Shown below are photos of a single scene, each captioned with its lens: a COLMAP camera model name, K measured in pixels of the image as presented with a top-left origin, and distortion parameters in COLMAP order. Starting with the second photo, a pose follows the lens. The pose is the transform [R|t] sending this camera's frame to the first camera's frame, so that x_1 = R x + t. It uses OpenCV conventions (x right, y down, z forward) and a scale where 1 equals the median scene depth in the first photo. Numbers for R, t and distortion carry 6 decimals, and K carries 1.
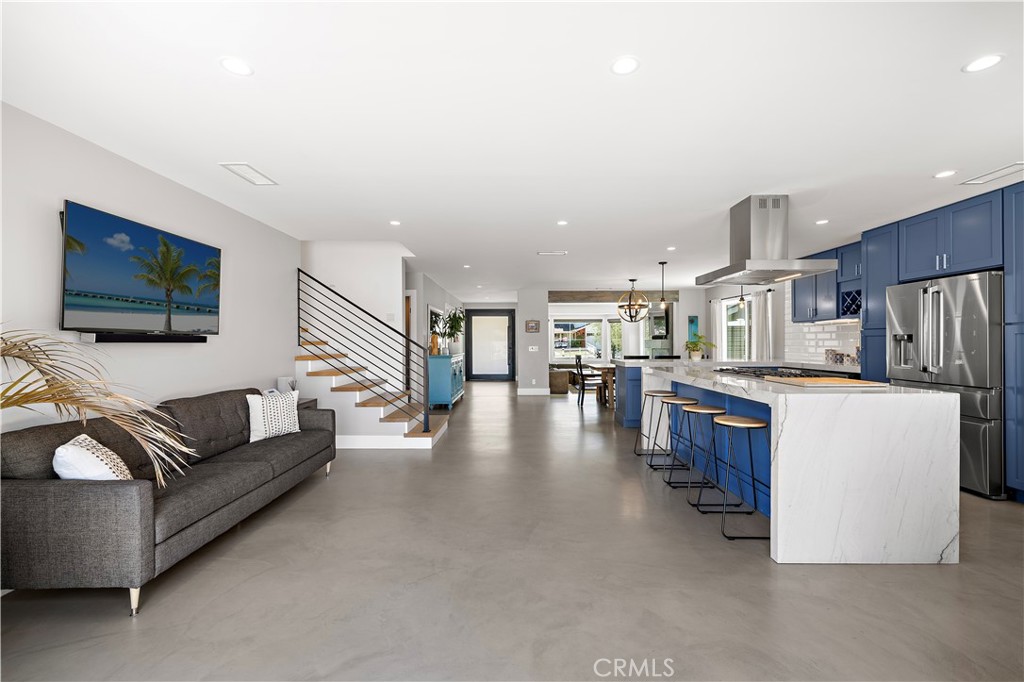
lens RADIAL K [[439.5, 0, 512.0], [0, 439.5, 341.0], [0, 0, 1]] dist [-0.001414, -0.000074]
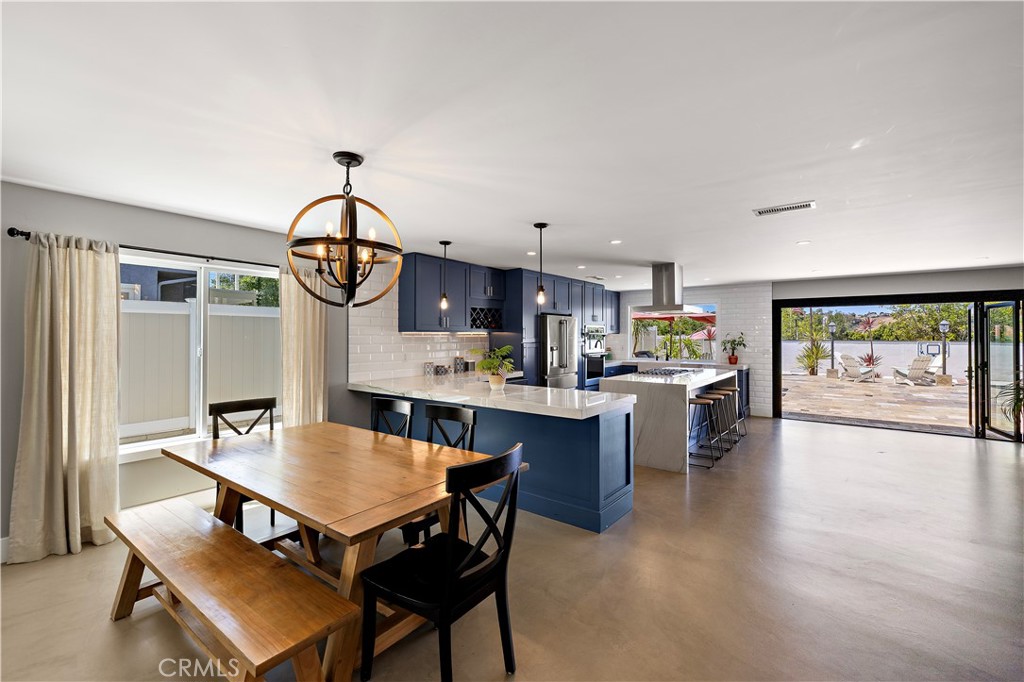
lens RADIAL K [[439.5, 0, 512.0], [0, 439.5, 341.0], [0, 0, 1]] dist [-0.001414, -0.000074]
pose [[-0.802167, -0.003359, 0.597091, 0.037717], [0.000247, 0.999982, 0.005957, -0.035561], [-0.597100, 0.004926, -0.802152, 1.847920]]
